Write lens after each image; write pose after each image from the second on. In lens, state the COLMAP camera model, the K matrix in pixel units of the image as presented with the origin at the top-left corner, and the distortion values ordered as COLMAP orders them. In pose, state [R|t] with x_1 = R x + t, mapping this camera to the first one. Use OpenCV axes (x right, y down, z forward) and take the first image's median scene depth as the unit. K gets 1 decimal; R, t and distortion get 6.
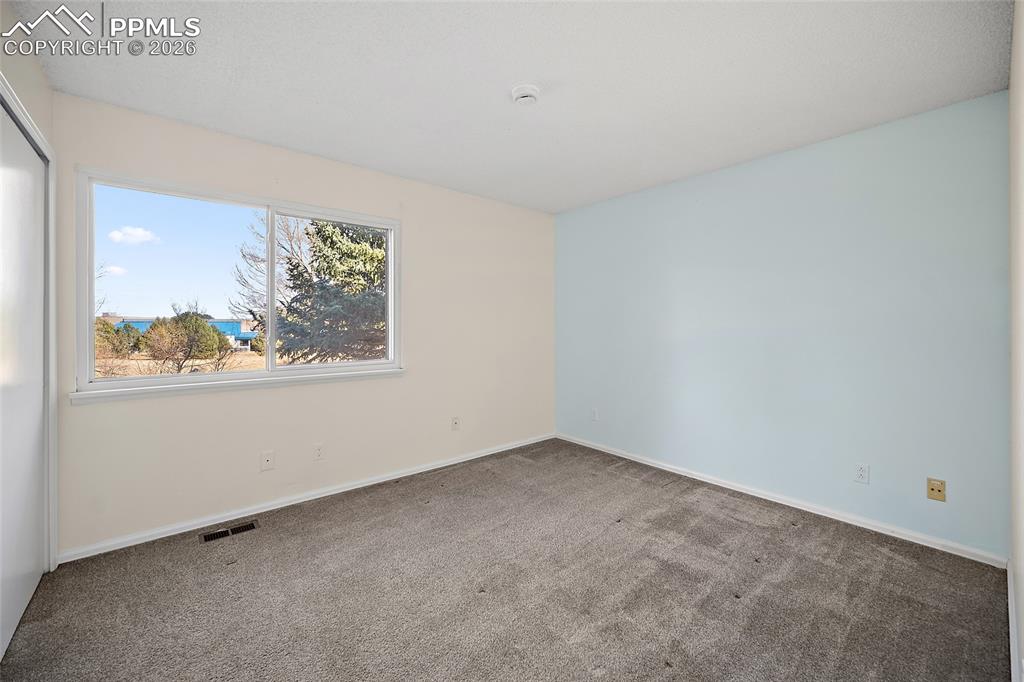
lens RADIAL K [[414.4, 0, 530.7], [0, 414.4, 323.0], [0, 0, 1]] dist [-0.000272, -0.001550]
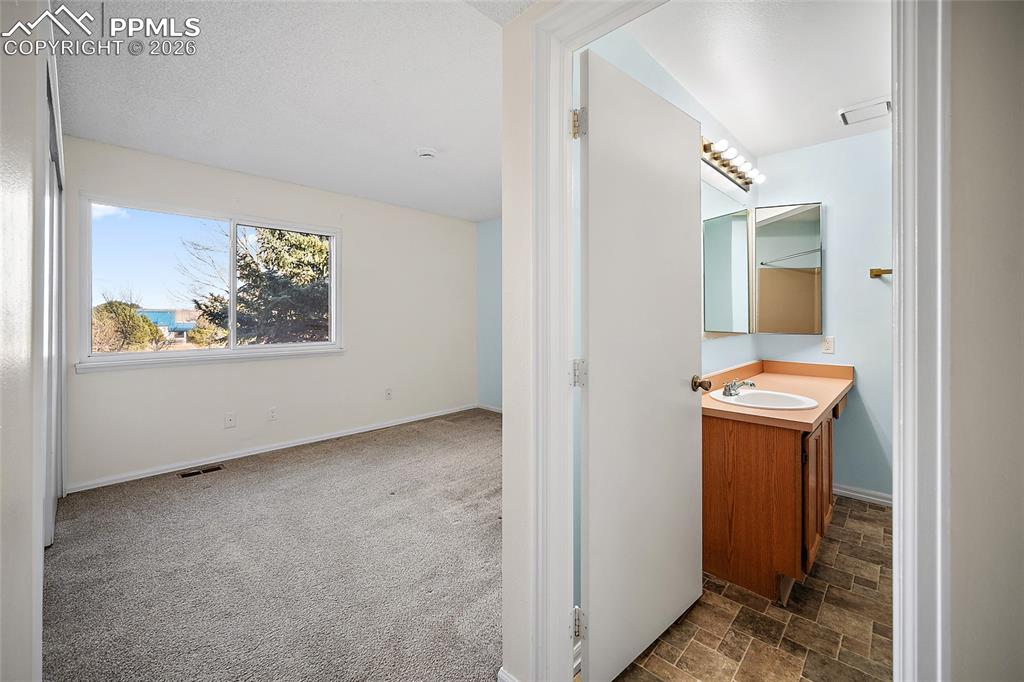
lens RADIAL K [[414.4, 0, 527.4], [0, 414.4, 311.6], [0, 0, 1]] dist [-0.000272, -0.001550]
pose [[0.995627, 0.001092, 0.093415, 0.066284], [-0.000722, 0.999992, -0.003993, 0.002346], [-0.093418, 0.003908, 0.995619, -0.152815]]
